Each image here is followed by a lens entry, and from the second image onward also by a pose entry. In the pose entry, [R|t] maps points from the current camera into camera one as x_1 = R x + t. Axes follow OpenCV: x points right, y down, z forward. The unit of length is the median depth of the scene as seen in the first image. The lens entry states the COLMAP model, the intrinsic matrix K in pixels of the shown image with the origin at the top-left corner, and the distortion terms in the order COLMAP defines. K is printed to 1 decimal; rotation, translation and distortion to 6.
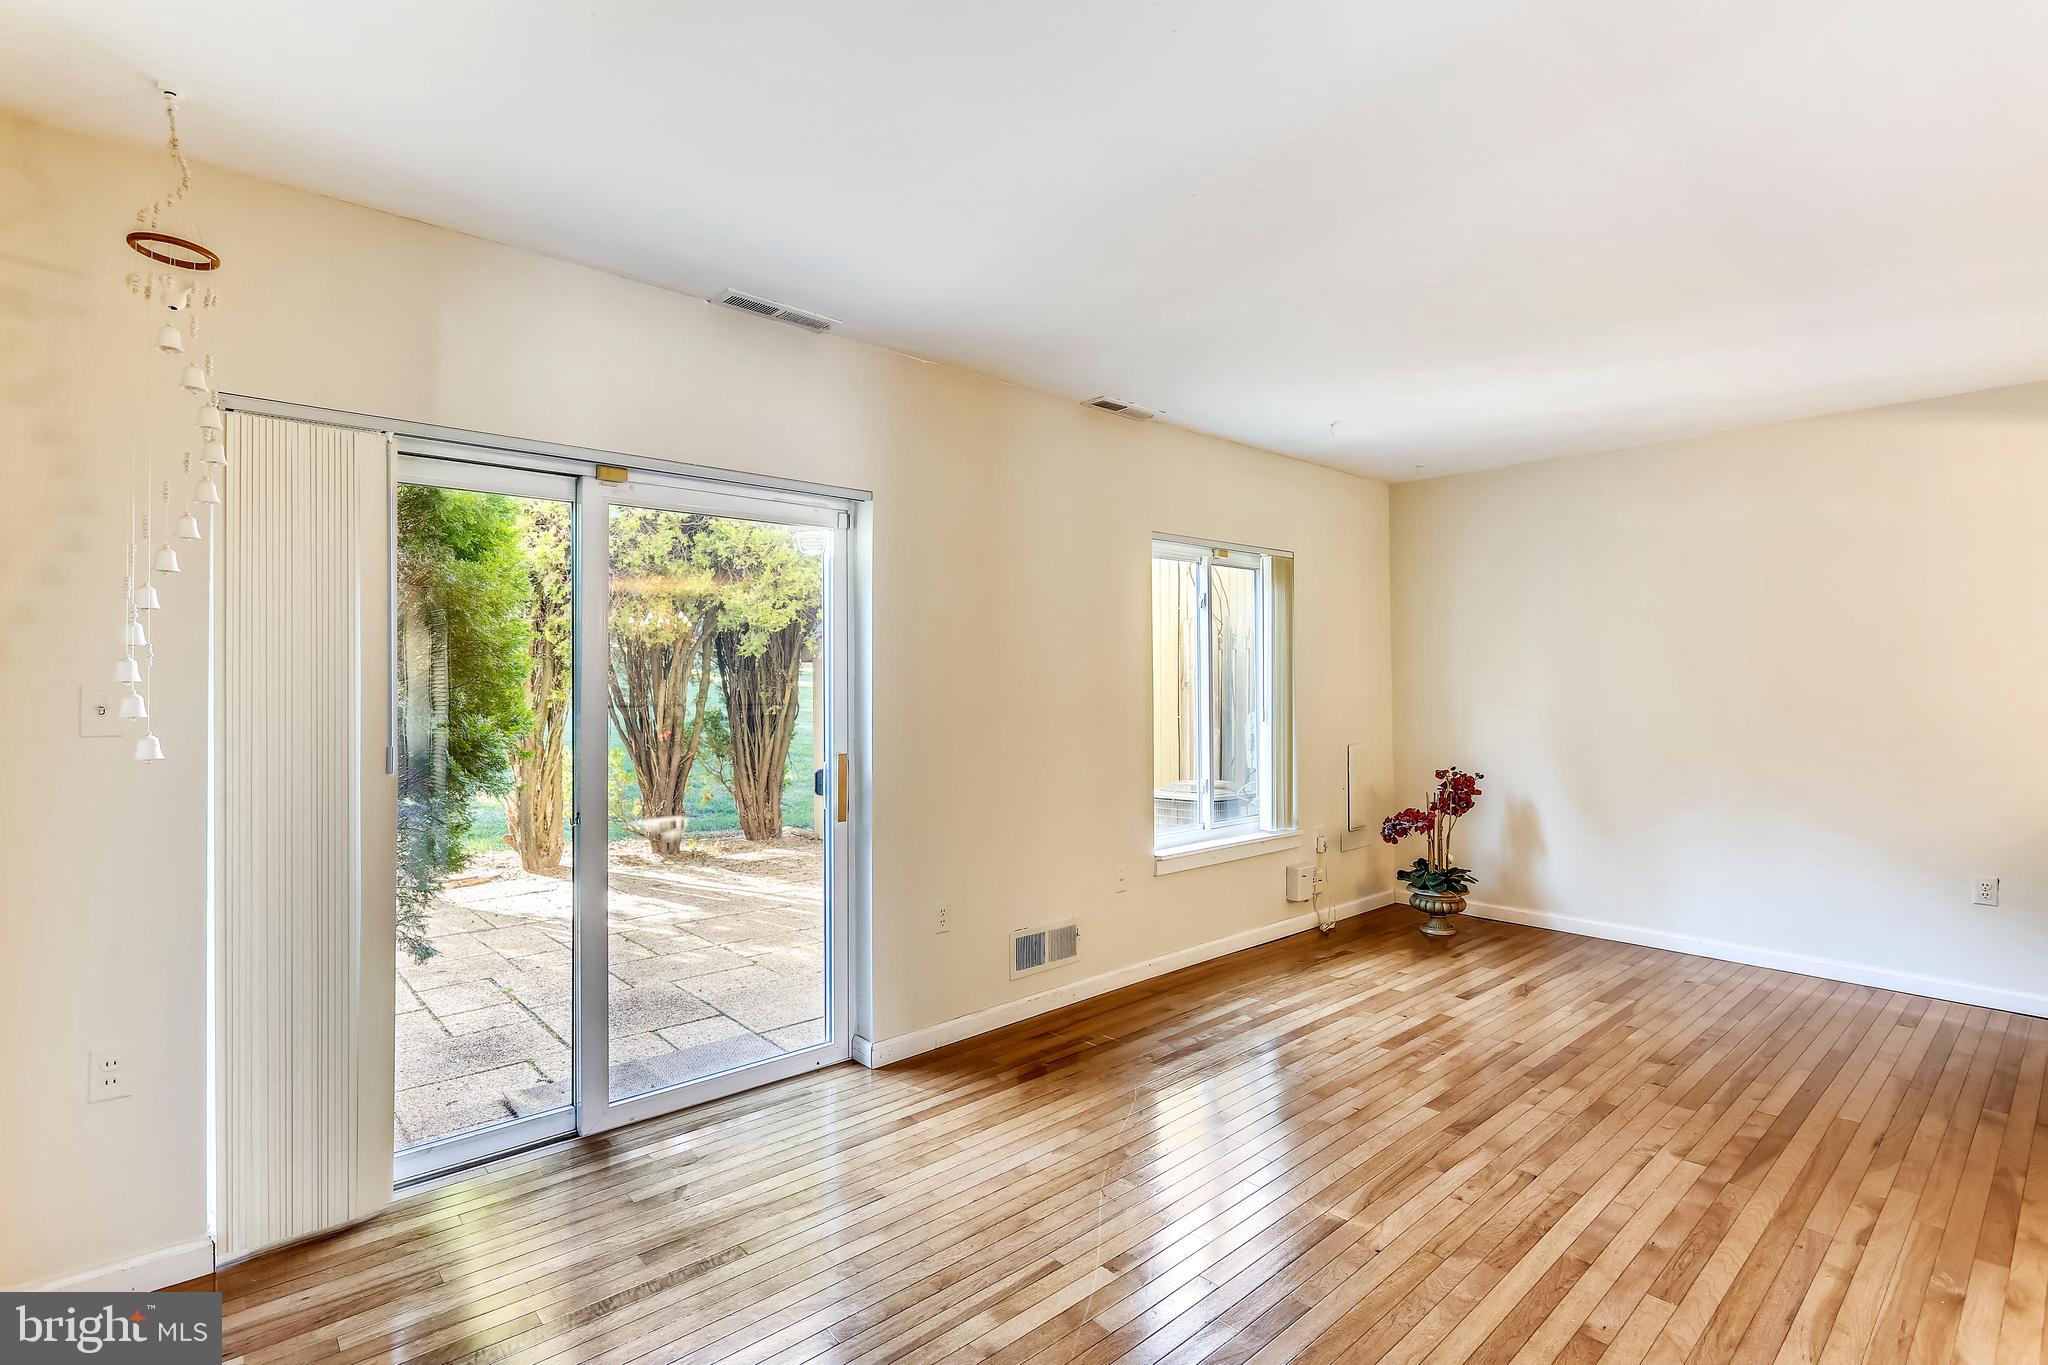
lens RADIAL K [[968.8, 0, 1035.7], [0, 968.8, 682.6], [0, 0, 1]] dist [-0.002770, -0.000306]
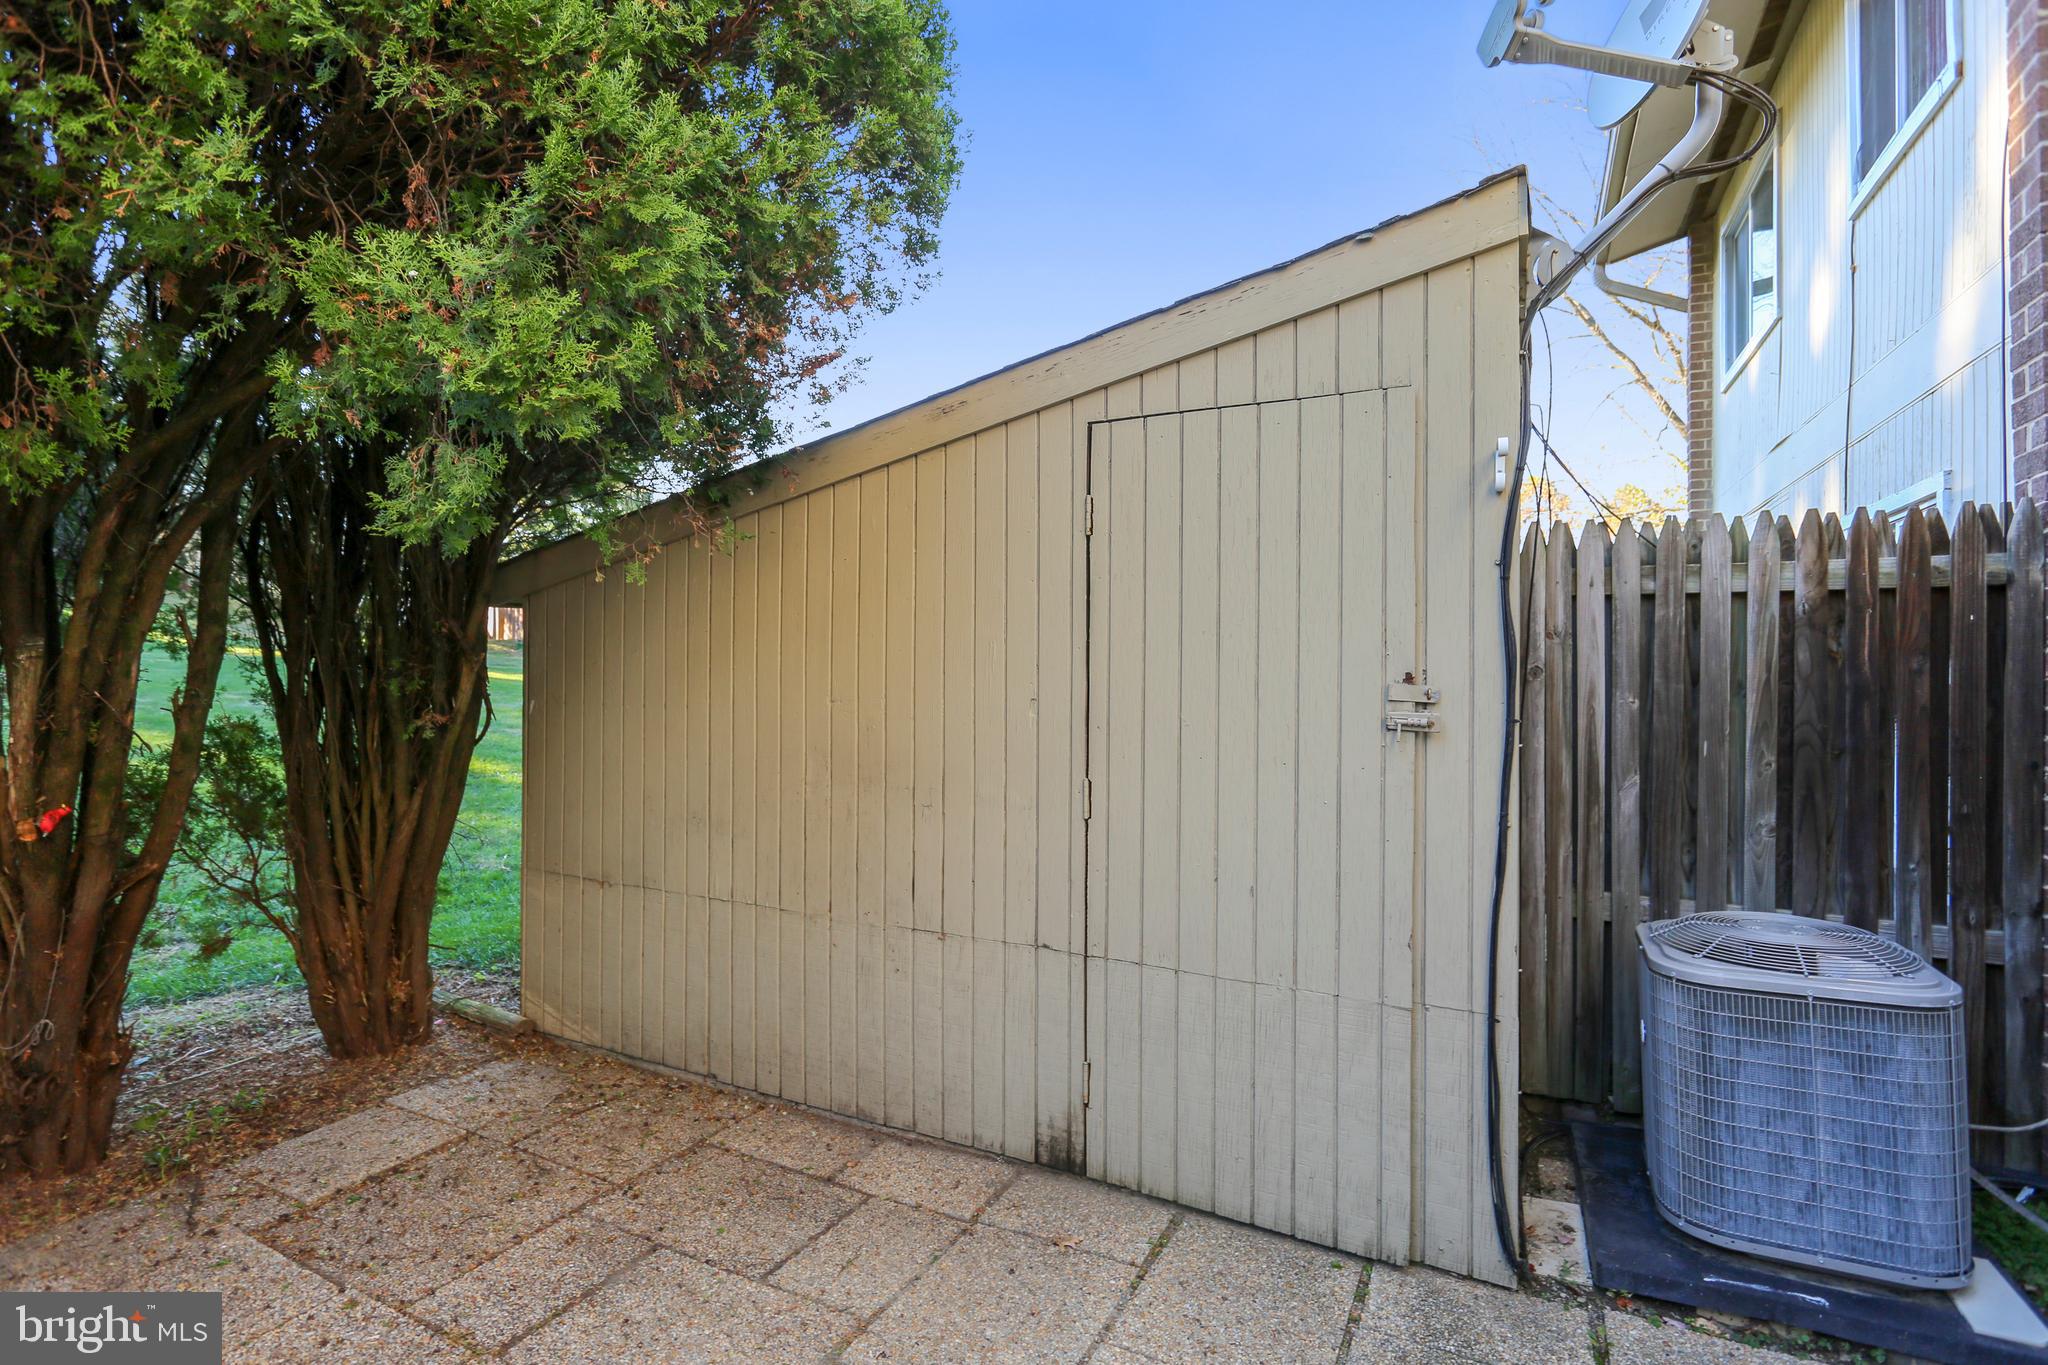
lens RADIAL K [[980.3, 0, 1014.3], [0, 980.3, 664.4], [0, 0, 1]] dist [-0.002478, -0.000575]
pose [[0.937554, 0.015937, 0.347475, -0.188336], [-0.015272, 0.999873, -0.004655, 0.001974], [-0.347505, -0.000943, 0.937678, 0.558084]]
